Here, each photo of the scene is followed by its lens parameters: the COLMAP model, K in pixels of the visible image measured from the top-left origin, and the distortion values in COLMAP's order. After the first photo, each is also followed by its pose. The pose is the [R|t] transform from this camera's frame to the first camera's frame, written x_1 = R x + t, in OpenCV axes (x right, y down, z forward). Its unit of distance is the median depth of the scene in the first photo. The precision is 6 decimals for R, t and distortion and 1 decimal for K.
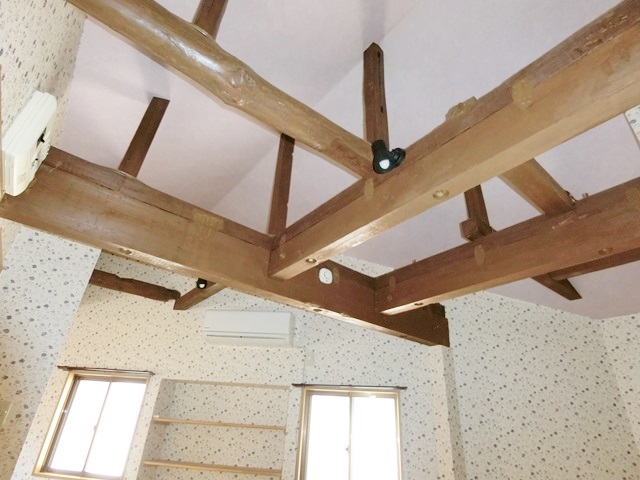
lens RADIAL K [[357.2, 0, 321.5], [0, 357.2, 240.0], [0, 0, 1]] dist [-0.008322, -0.003922]
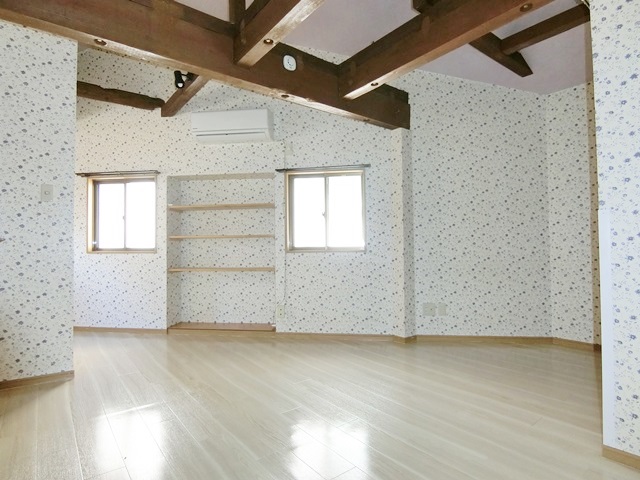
lens RADIAL K [[357.2, 0, 319.3], [0, 357.2, 236.8], [0, 0, 1]] dist [-0.008322, -0.003922]
pose [[0.997628, -0.067150, -0.015117, 0.067785], [0.066575, 0.885619, 0.459617, 0.062975], [-0.017475, -0.459533, 0.887989, -0.170544]]
